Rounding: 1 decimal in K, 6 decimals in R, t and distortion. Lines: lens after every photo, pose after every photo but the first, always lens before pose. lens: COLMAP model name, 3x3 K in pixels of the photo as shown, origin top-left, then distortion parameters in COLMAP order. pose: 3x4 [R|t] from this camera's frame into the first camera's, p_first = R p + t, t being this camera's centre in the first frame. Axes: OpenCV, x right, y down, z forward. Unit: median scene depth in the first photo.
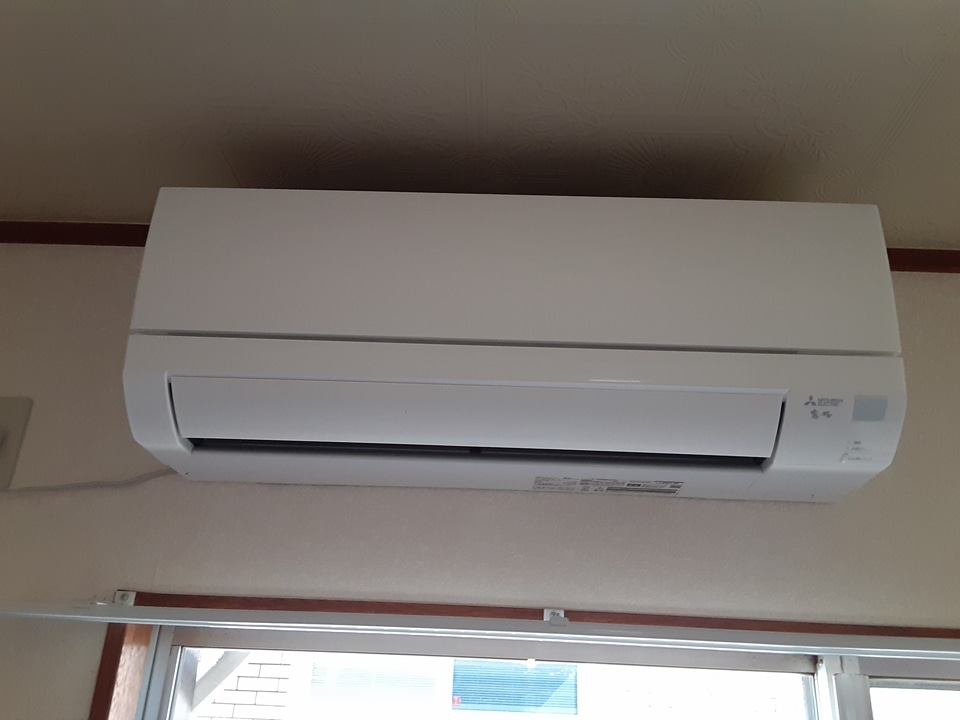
lens RADIAL K [[788.7, 0, 480.0], [0, 788.7, 360.0], [0, 0, 1]] dist [0.144782, -0.203053]
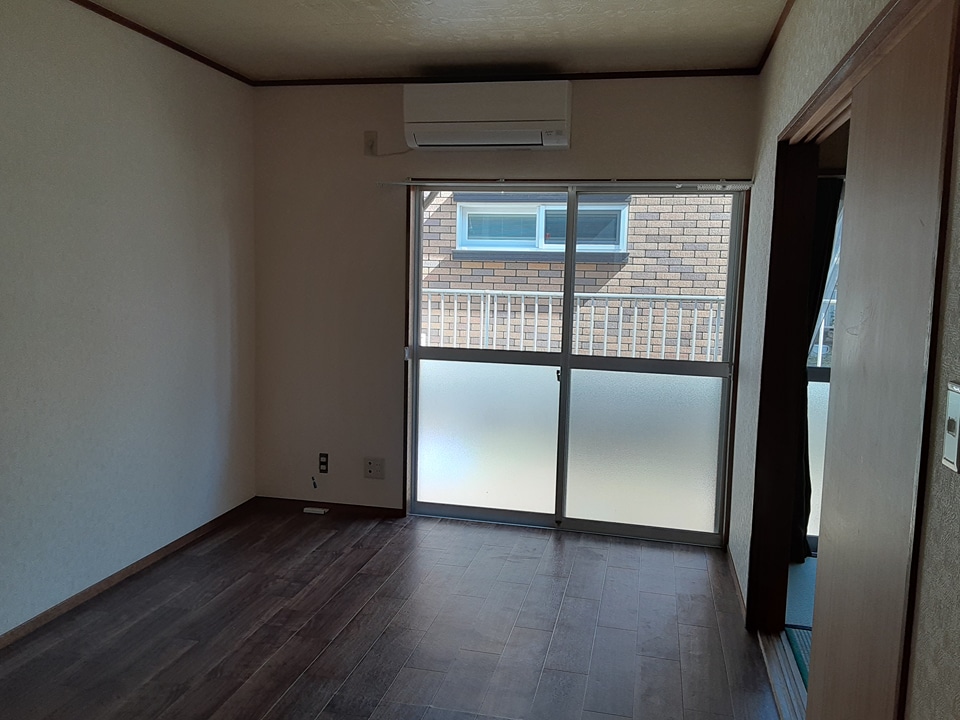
lens RADIAL K [[788.7, 0, 480.0], [0, 788.7, 360.0], [0, 0, 1]] dist [0.144782, -0.203053]
pose [[0.979856, 0.006744, -0.199590, 0.849430], [0.091199, 0.874017, 0.477259, -0.912979], [0.177663, -0.485848, 0.855797, -3.242494]]
